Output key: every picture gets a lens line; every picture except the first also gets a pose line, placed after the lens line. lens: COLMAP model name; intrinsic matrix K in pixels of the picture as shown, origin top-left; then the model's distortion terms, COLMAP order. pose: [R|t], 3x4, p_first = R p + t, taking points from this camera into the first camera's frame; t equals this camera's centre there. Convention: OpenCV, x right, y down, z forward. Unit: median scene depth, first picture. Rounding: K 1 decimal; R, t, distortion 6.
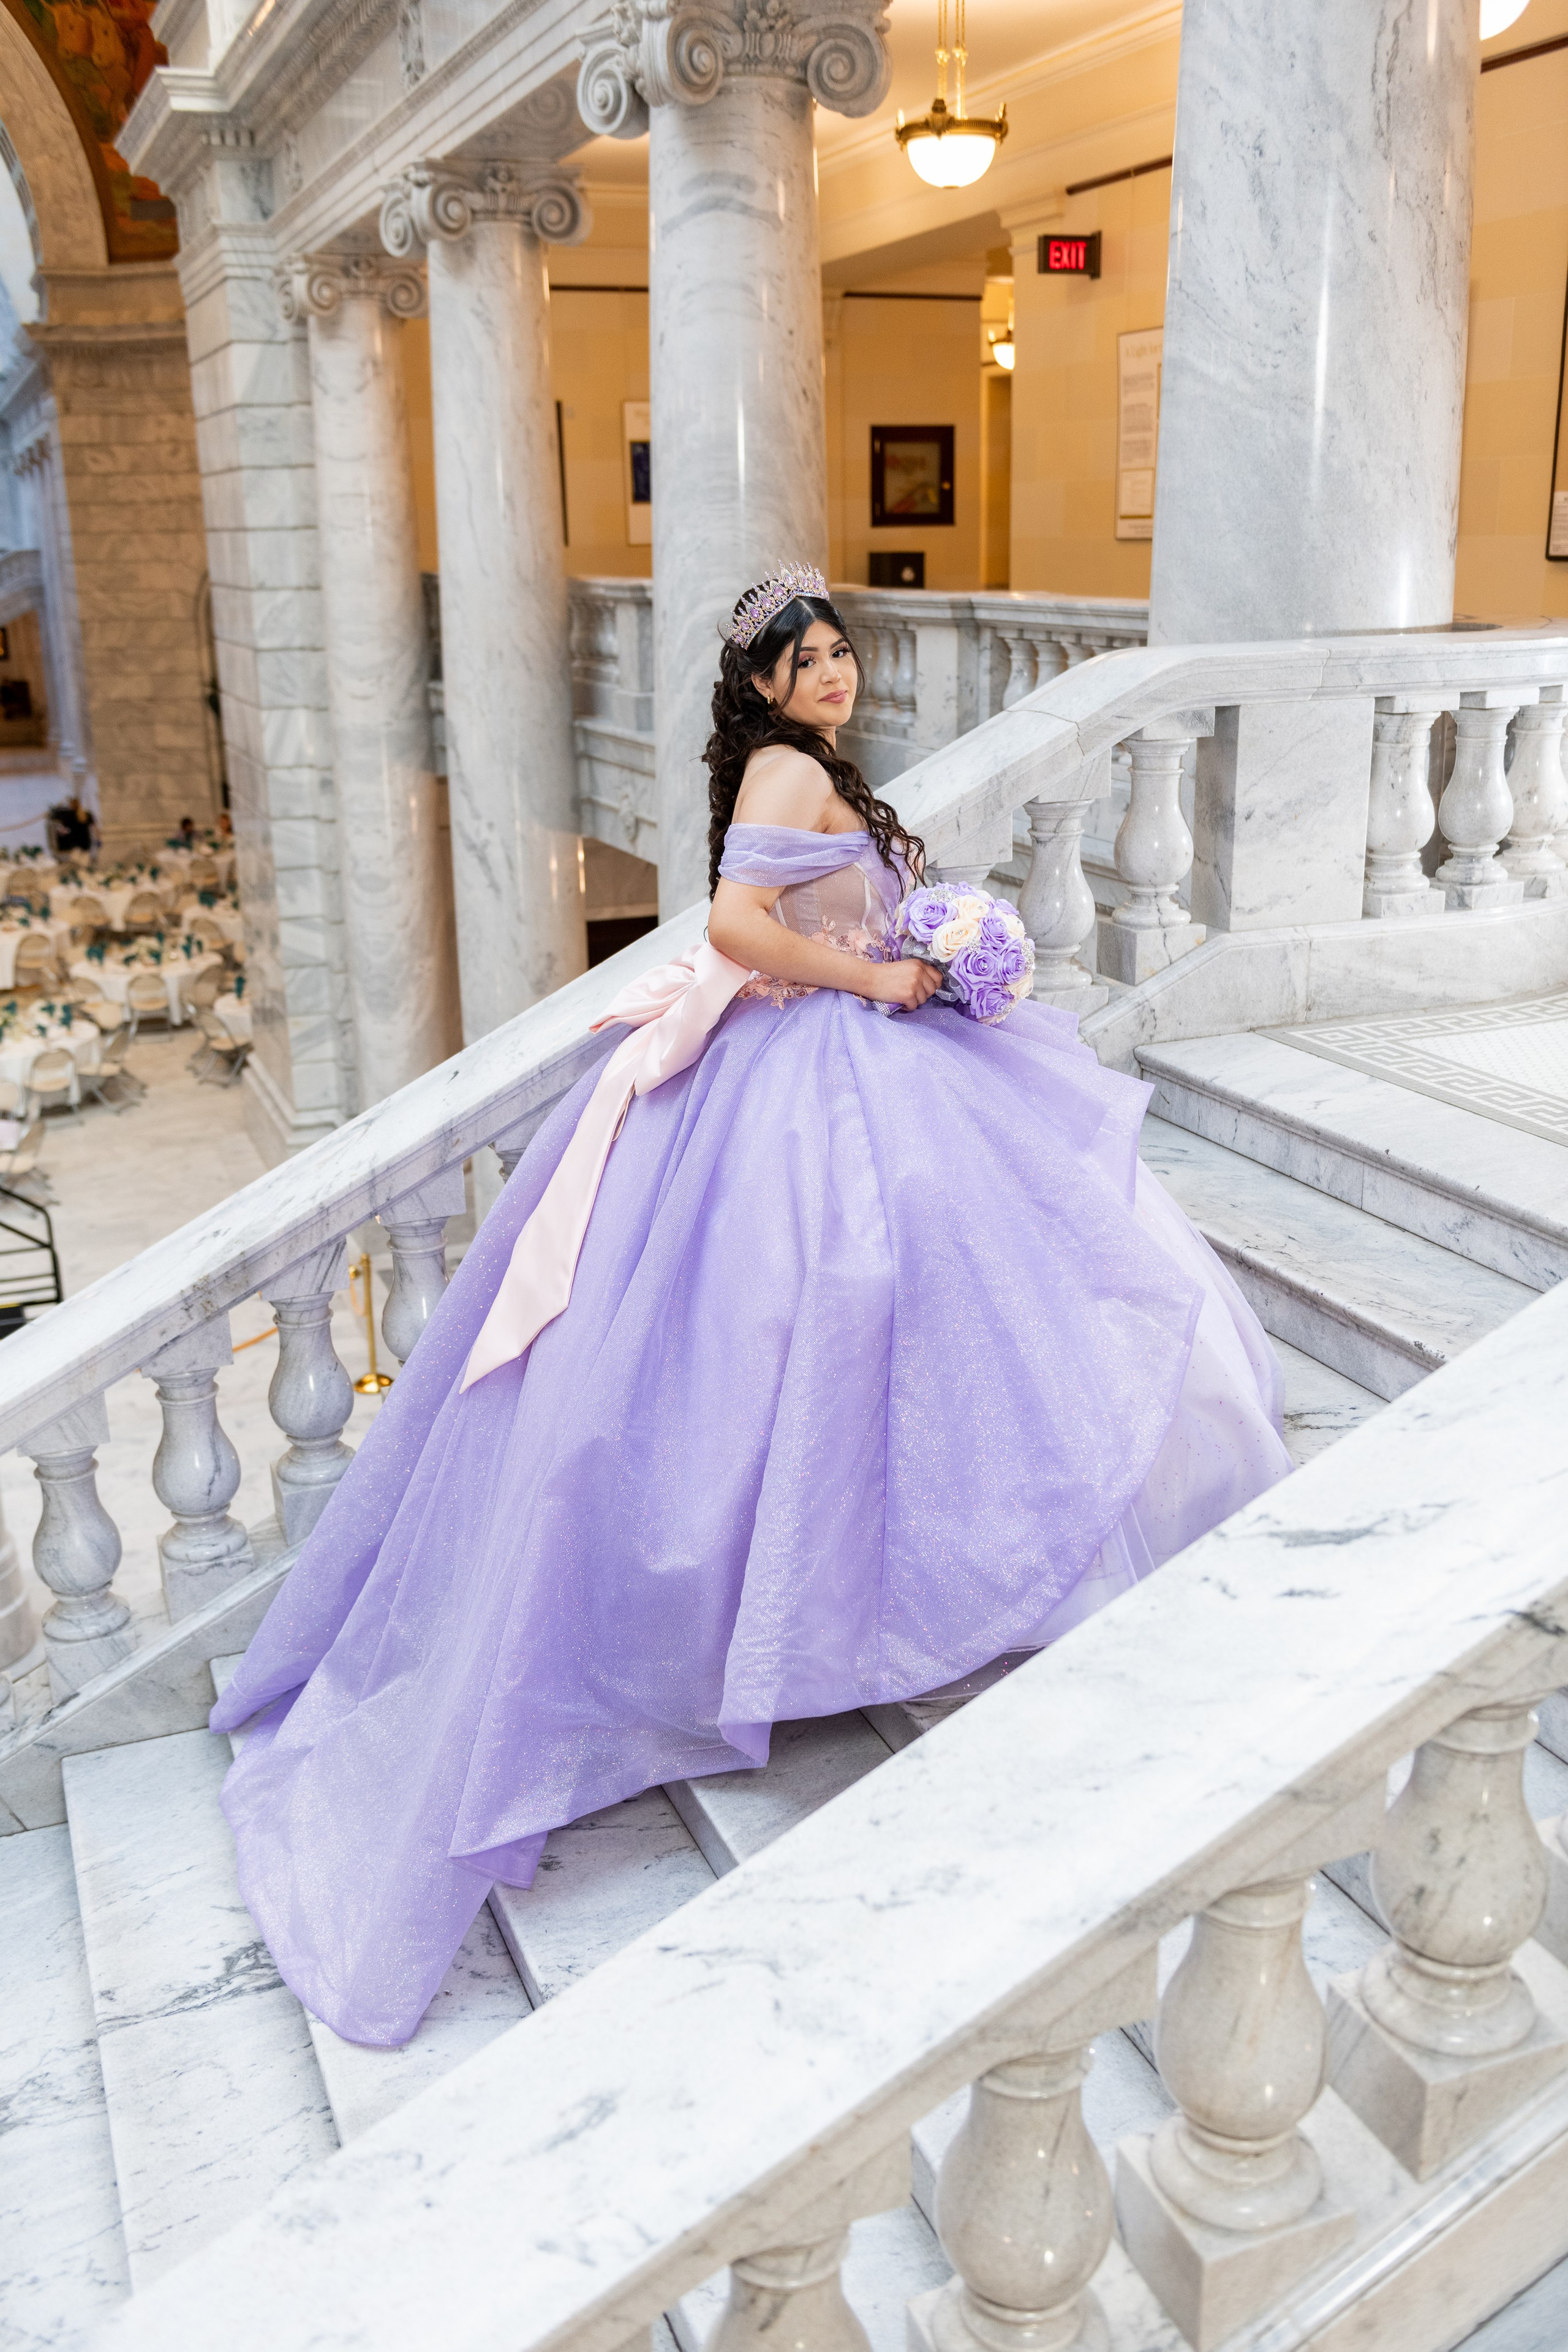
lens RADIAL K [[2132.6, 0, 786.6], [0, 2132.6, 1174.4], [0, 0, 1]] dist [-0.003829, 0.000000]
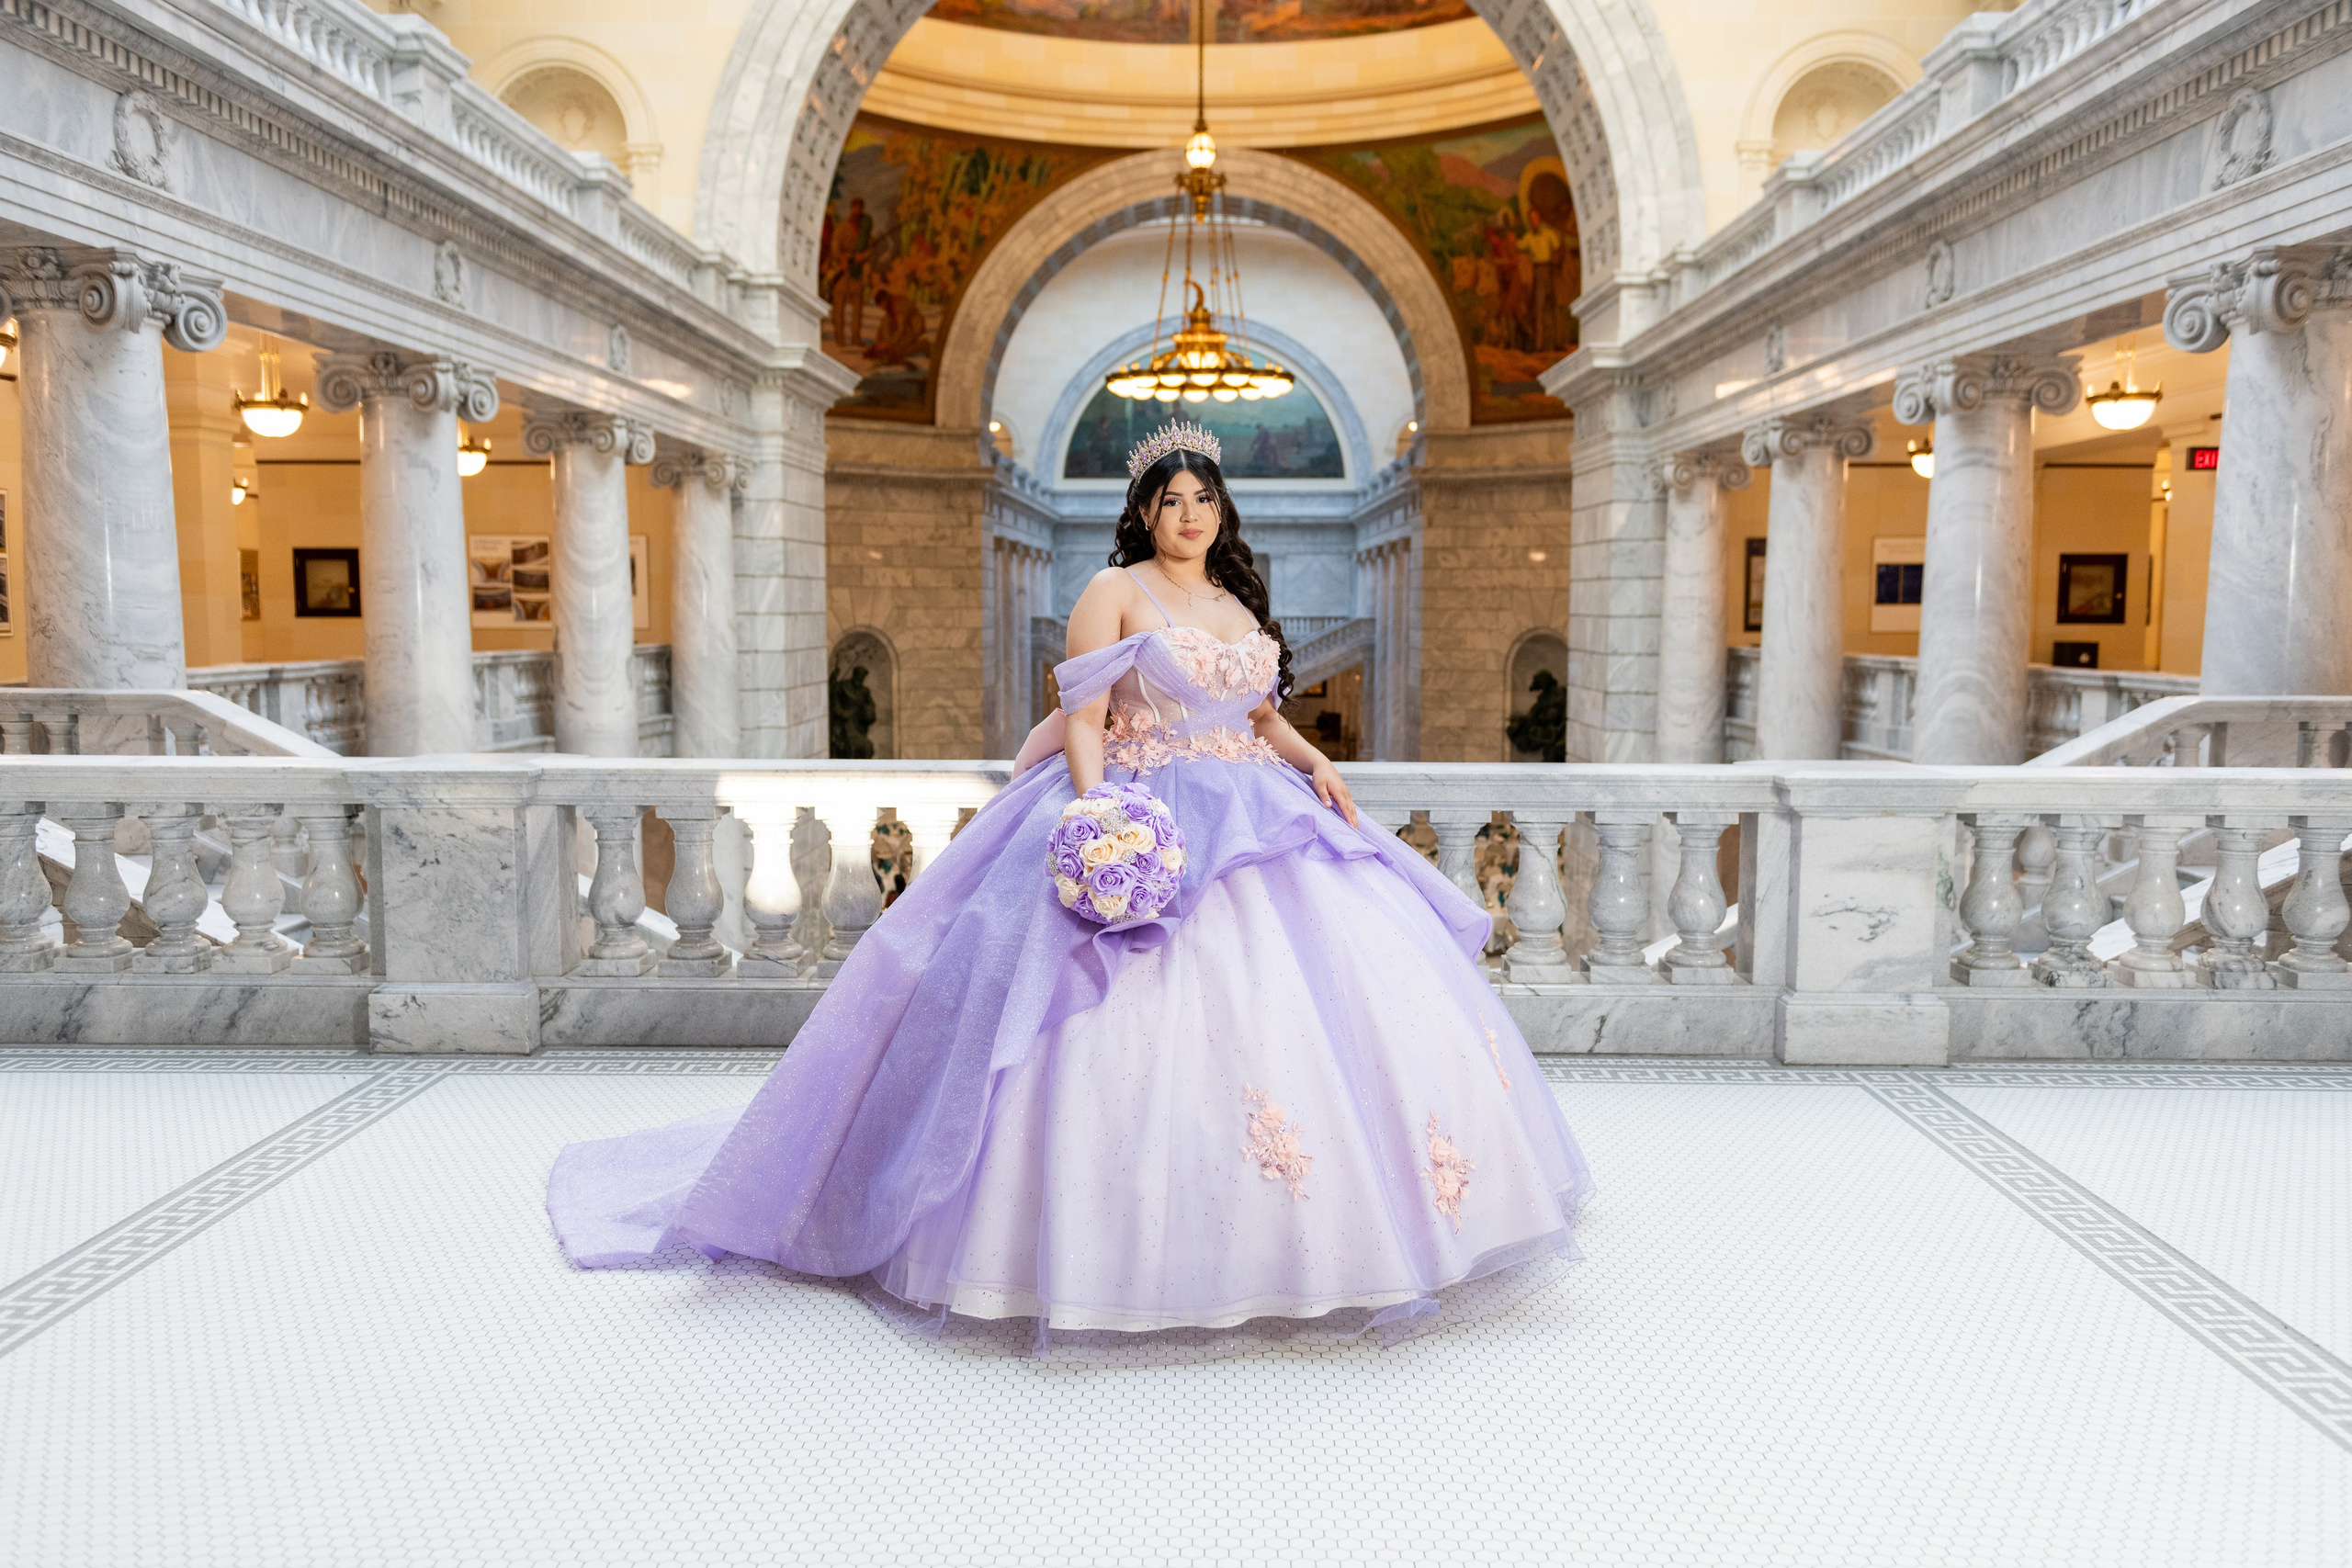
lens RADIAL K [[1886.2, 0, 1178.6], [0, 1886.2, 792.0], [0, 0, 1]] dist [0.002968, 0.002209]
pose [[0.922409, 0.057601, -0.381896, -0.013603], [-0.130063, 0.977387, -0.166729, 0.093179], [0.363656, 0.203462, 0.909042, -0.342270]]
